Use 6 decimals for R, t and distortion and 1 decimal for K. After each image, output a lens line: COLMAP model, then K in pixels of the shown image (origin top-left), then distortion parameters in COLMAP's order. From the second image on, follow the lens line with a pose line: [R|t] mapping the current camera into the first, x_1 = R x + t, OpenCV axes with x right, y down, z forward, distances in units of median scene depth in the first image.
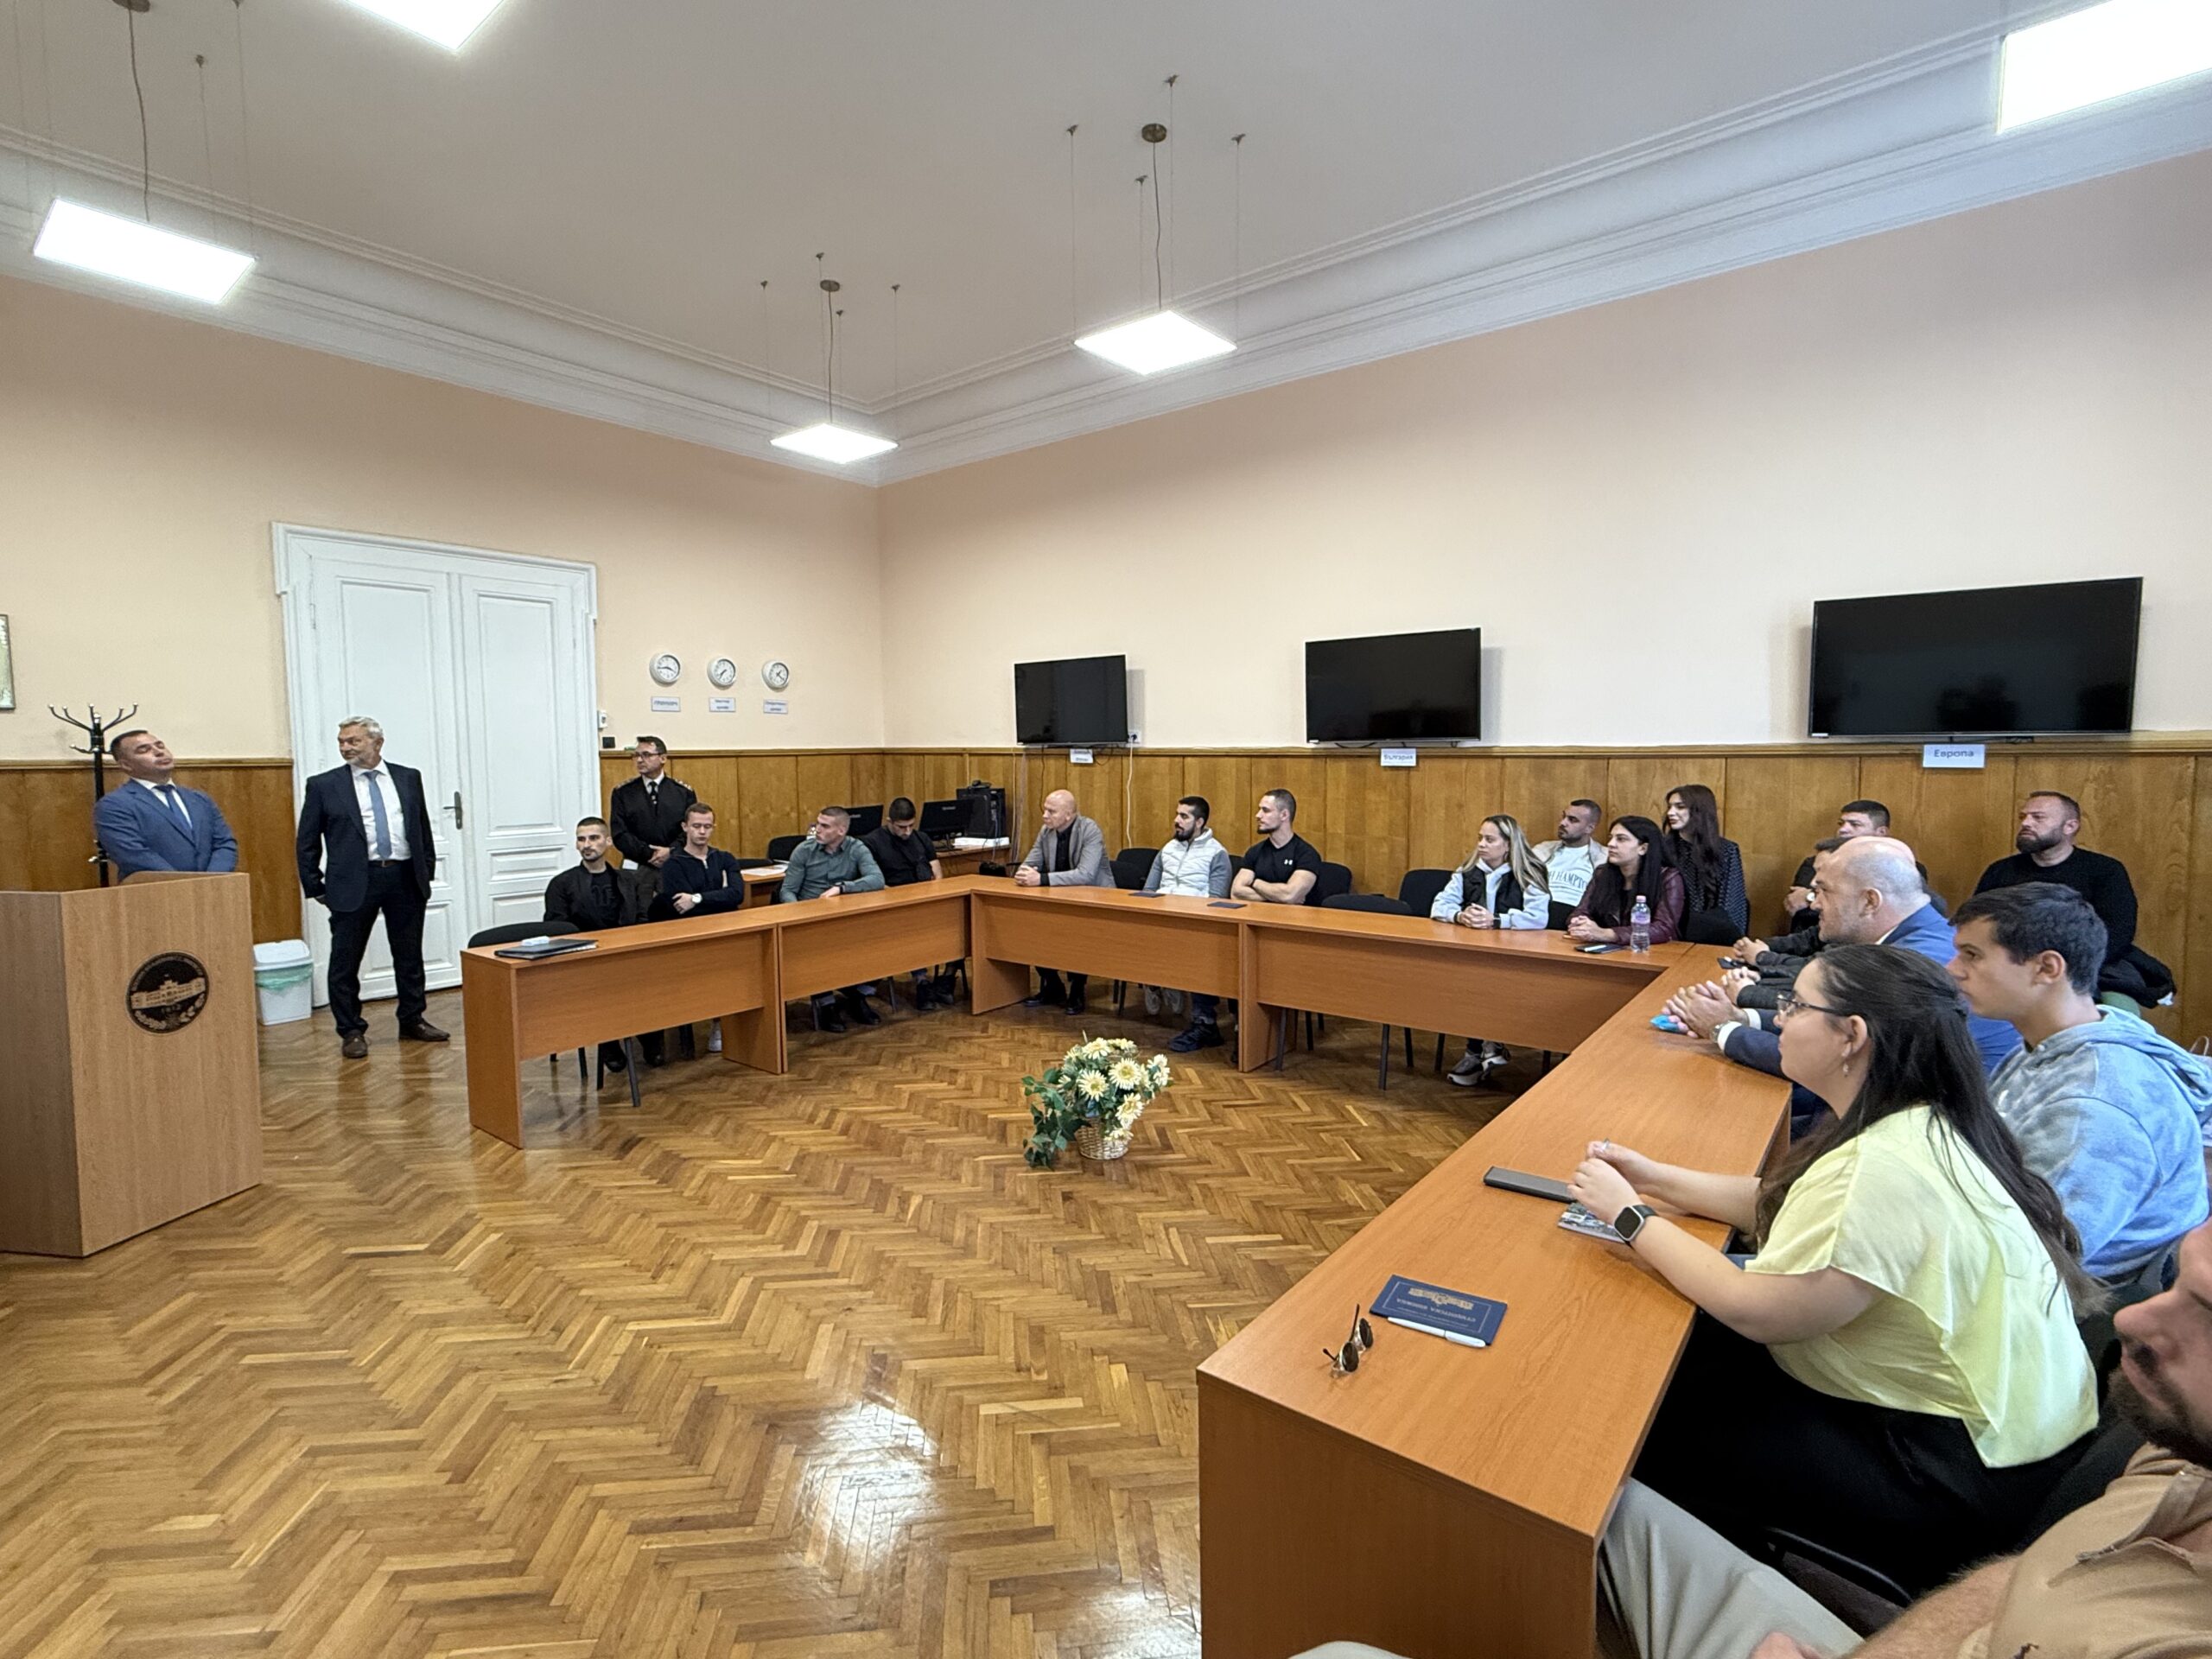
lens RADIAL K [[1023.5, 0, 1110.1], [0, 1023.5, 824.6], [0, 0, 1]] dist [0.002022, 0.000166]
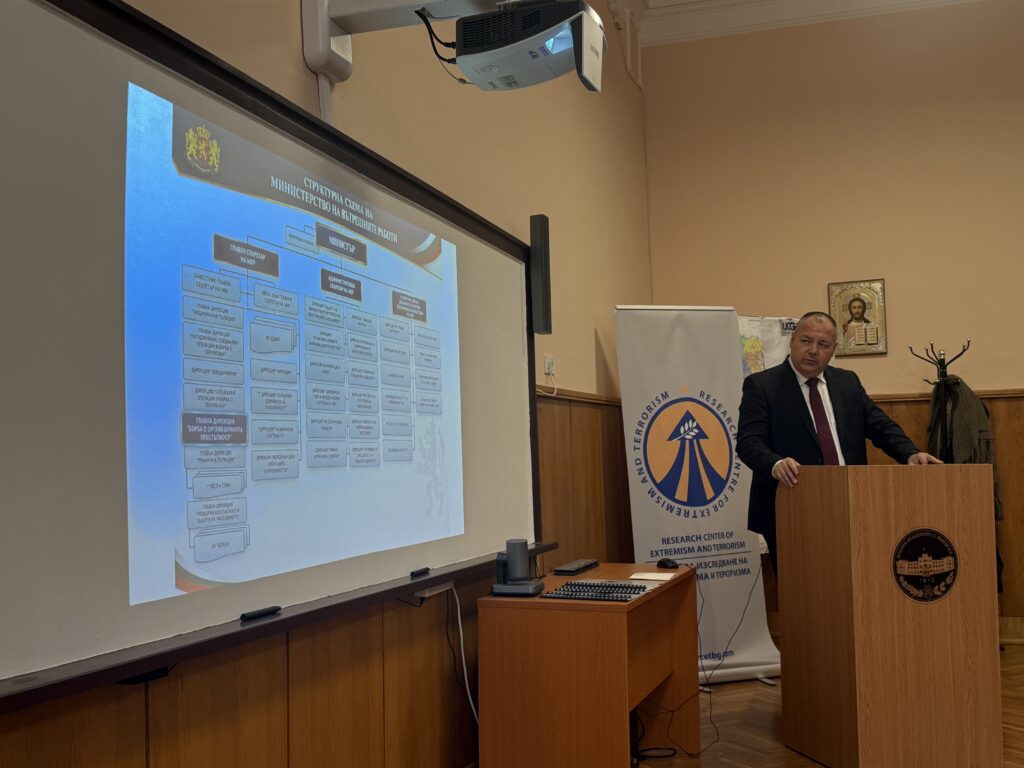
lens RADIAL K [[1126.4, 0, 509.3], [0, 1126.4, 388.4], [0, 0, 1]] dist [0.069215, 0.000000]
pose [[0.355268, -0.059728, -0.932854, 0.080212], [-0.044321, 0.995758, -0.080635, 0.092840], [0.933713, 0.069992, 0.351114, 0.135518]]
